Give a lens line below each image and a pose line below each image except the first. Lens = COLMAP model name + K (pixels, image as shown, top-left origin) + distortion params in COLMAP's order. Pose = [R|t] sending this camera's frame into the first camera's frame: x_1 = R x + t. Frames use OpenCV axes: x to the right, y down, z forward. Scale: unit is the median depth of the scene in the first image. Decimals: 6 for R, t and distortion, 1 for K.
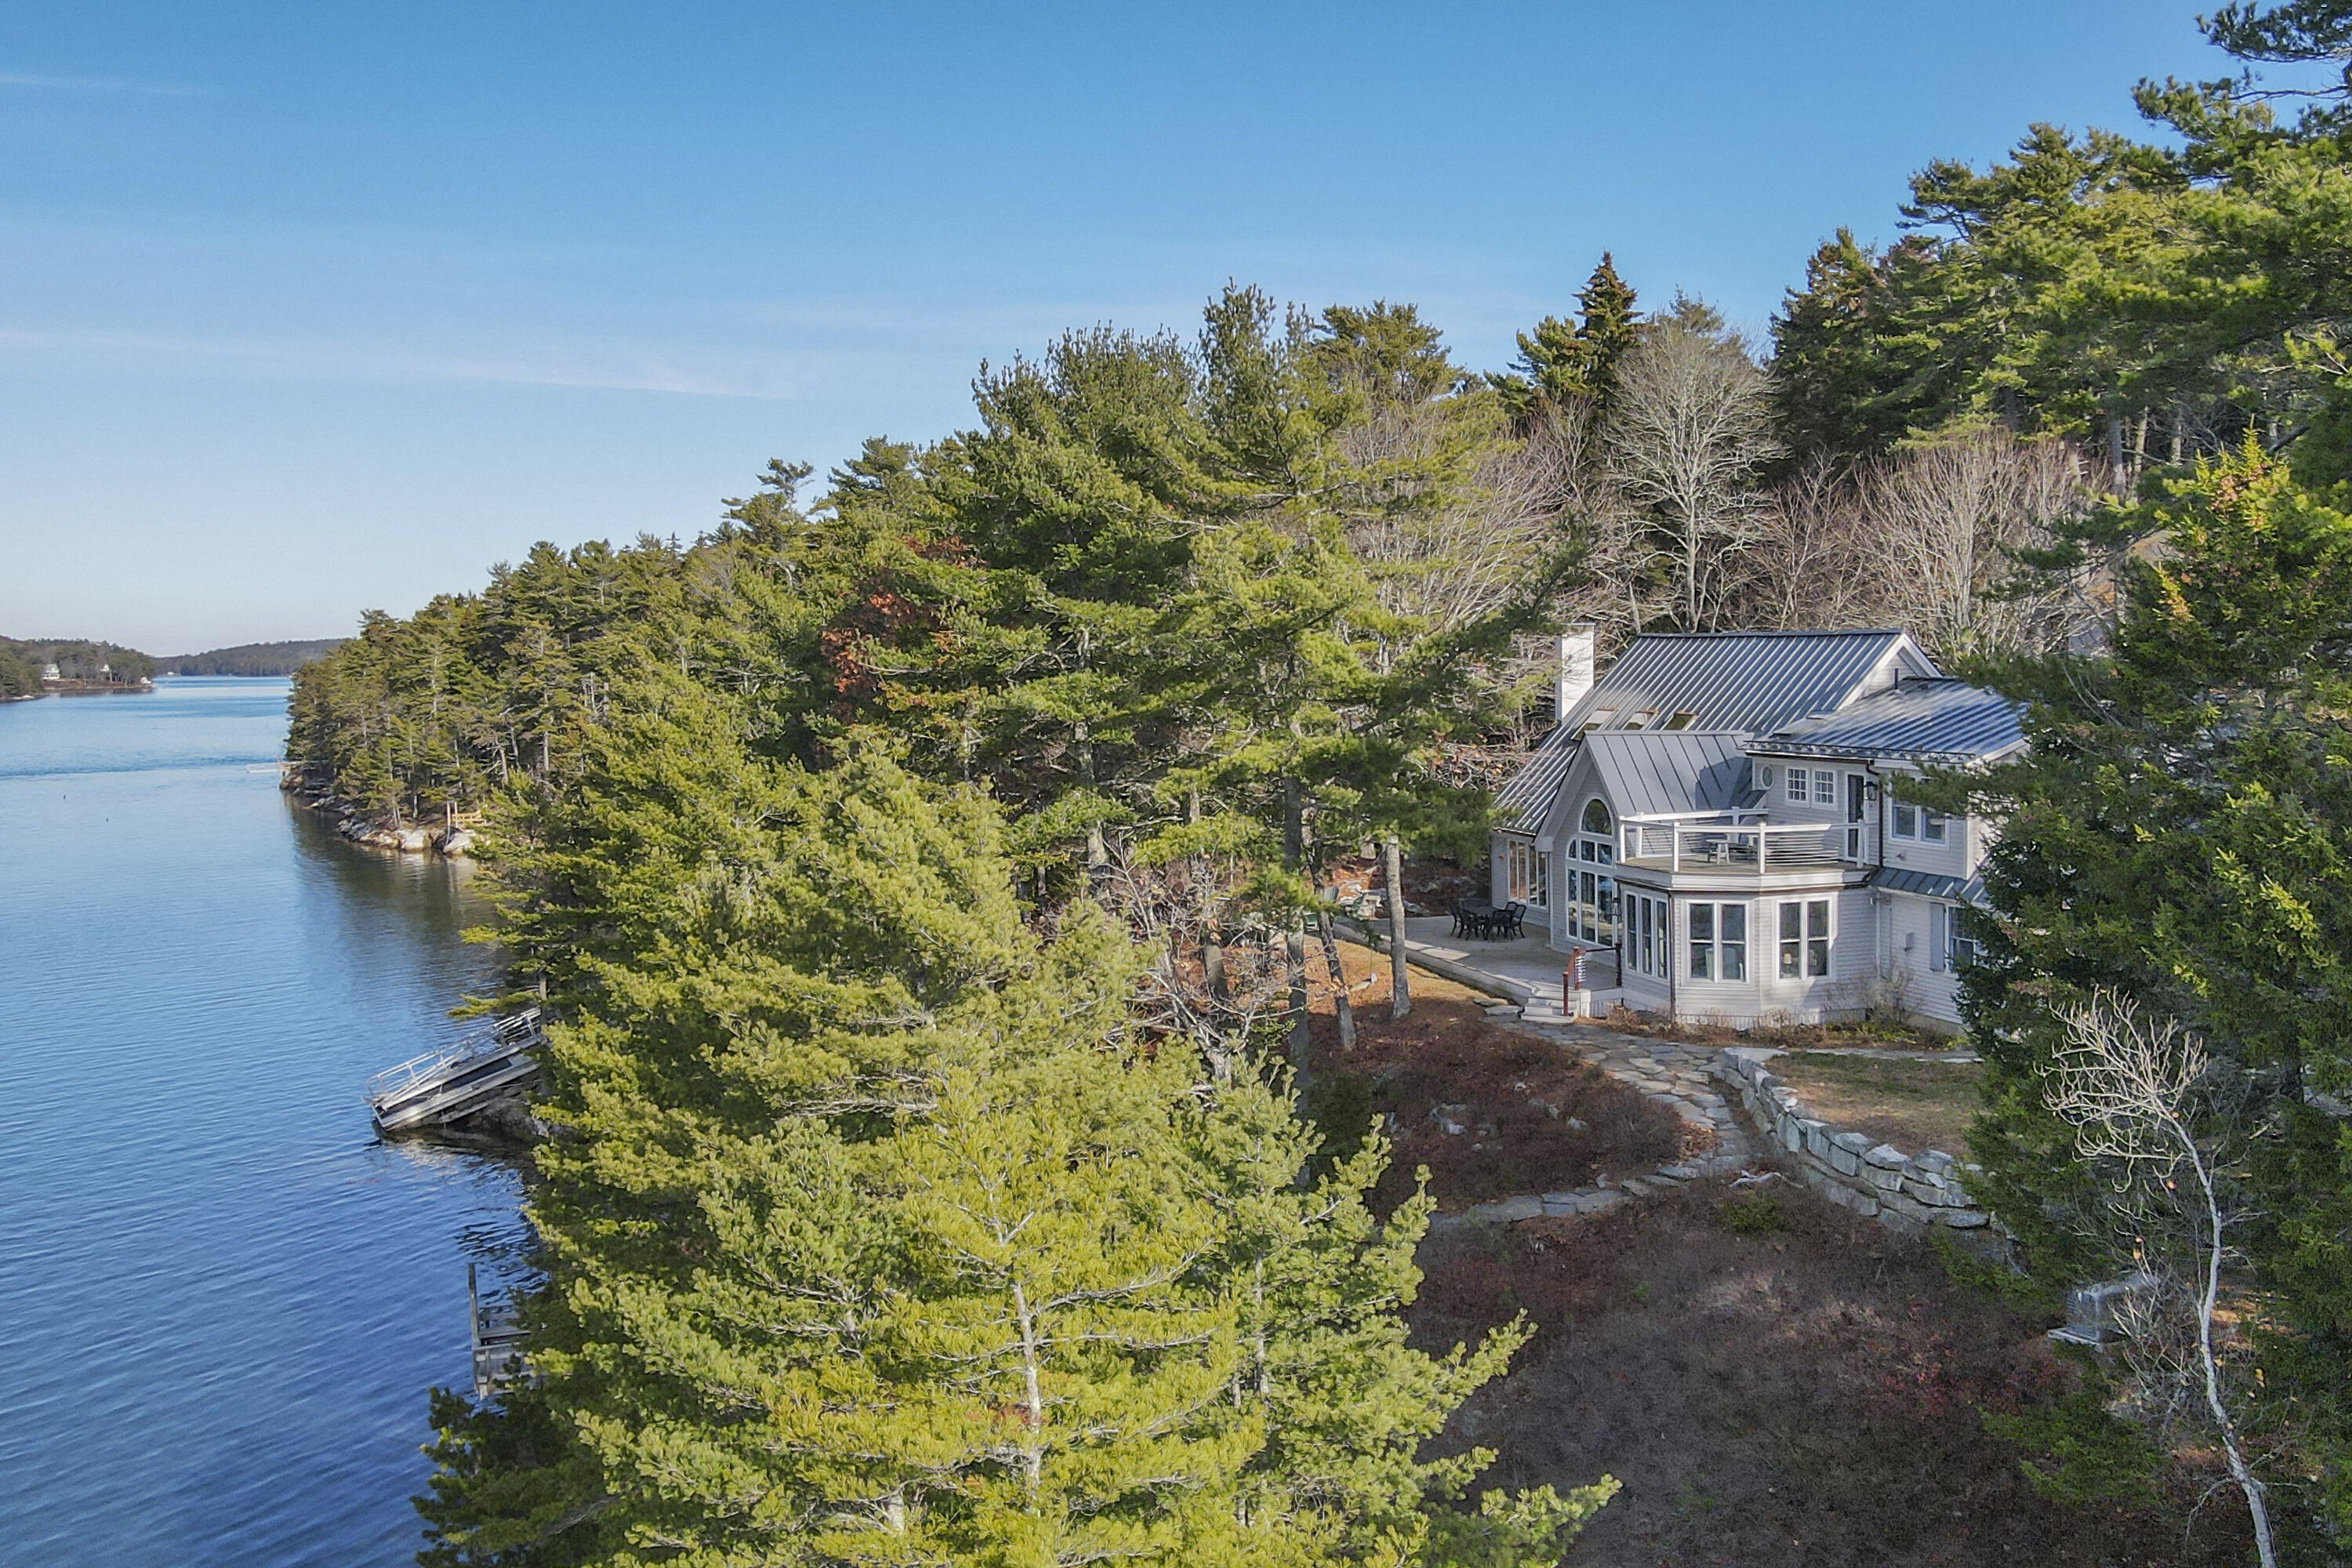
lens RADIAL K [[2481.8, 0, 1244.8], [0, 2481.8, 781.3], [0, 0, 1]] dist [-0.008417, 0.004913]
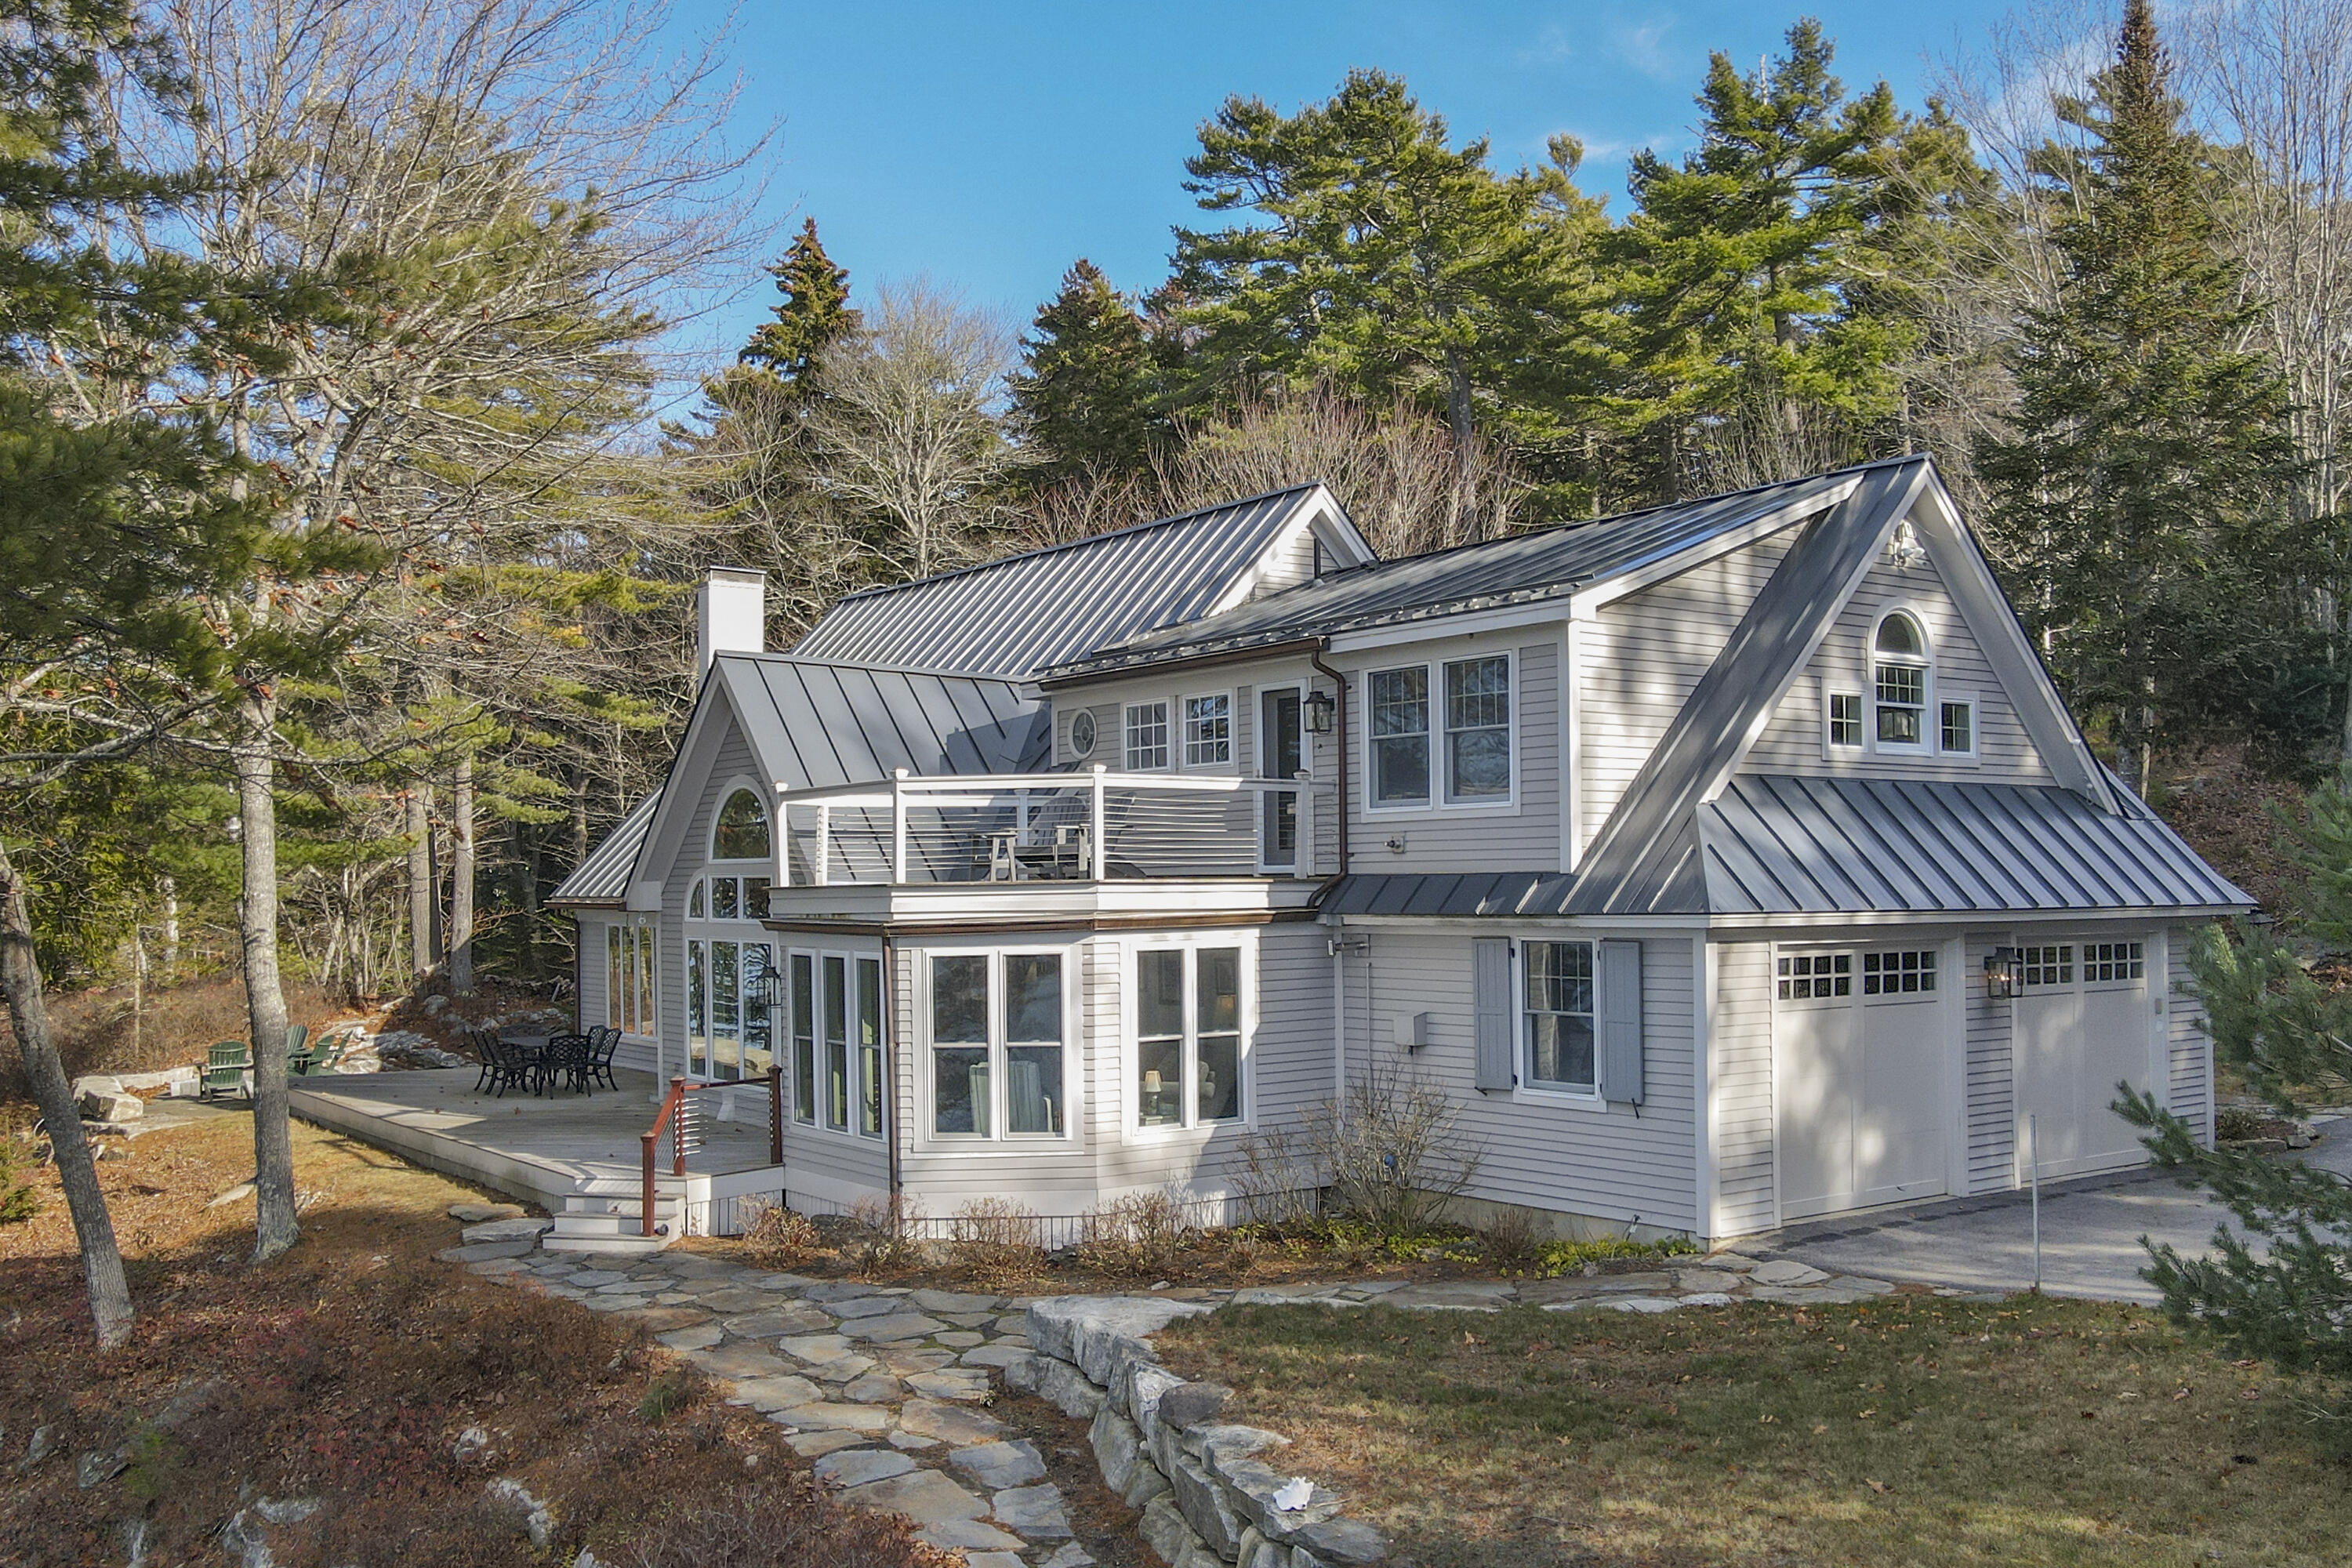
lens RADIAL K [[2481.8, 0, 1244.8], [0, 2481.8, 781.3], [0, 0, 1]] dist [-0.008417, 0.004913]
pose [[0.952905, 0.008731, 0.303144, 0.097965], [0.017844, 0.996240, -0.084784, 0.054947], [-0.302744, 0.086200, 0.949166, 0.560298]]
